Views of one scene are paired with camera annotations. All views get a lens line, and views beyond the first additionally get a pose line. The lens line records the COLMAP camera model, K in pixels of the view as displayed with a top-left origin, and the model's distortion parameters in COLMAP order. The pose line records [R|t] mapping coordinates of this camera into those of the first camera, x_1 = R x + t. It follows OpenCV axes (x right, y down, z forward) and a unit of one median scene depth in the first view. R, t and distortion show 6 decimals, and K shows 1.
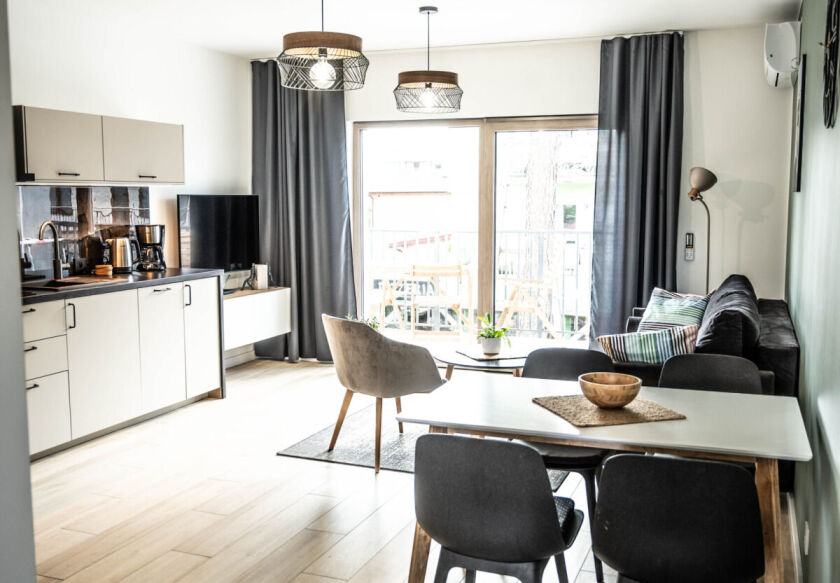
lens RADIAL K [[866.5, 0, 420.0], [0, 866.5, 291.5], [0, 0, 1]] dist [-0.001562, -0.016845]
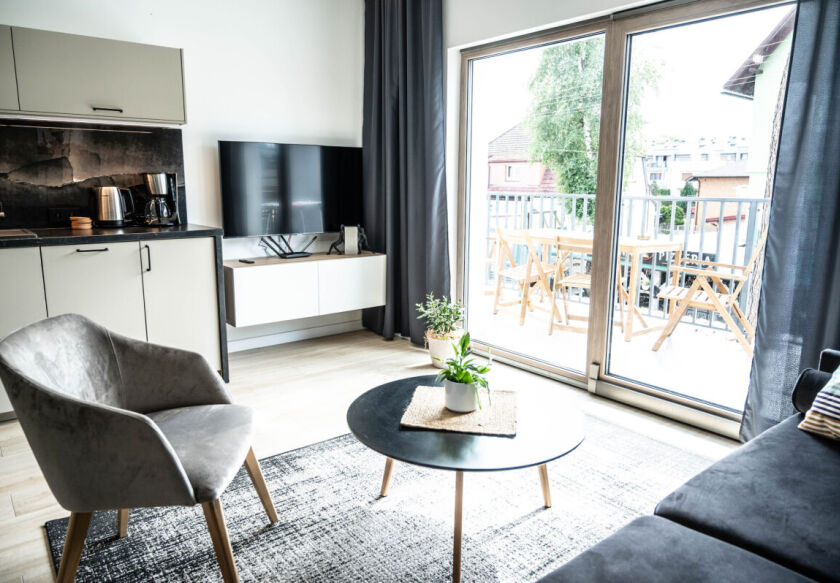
lens RADIAL K [[591.4, 0, 420.0], [0, 591.4, 291.5], [0, 0, 1]] dist [-0.002019, 0.000203]
pose [[0.864539, 0.098571, -0.492804, 0.217407], [-0.061662, 0.993973, 0.090640, -0.029580], [0.498768, -0.047975, 0.865407, 0.620666]]
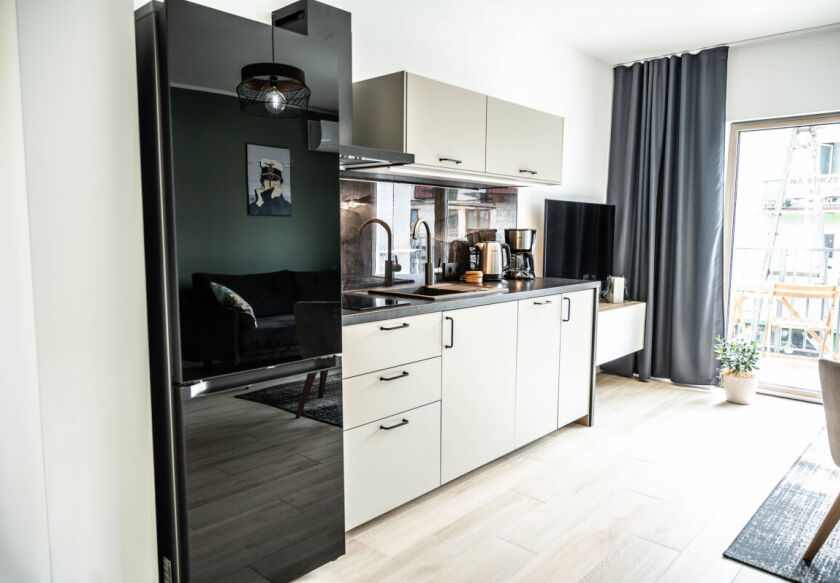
lens RADIAL K [[591.4, 0, 420.0], [0, 591.4, 291.5], [0, 0, 1]] dist [-0.002019, 0.000203]
pose [[0.933500, 0.047475, -0.355420, -0.187028], [-0.049103, 0.998784, 0.004442, -0.008773], [0.355199, 0.013306, 0.934696, 0.382039]]
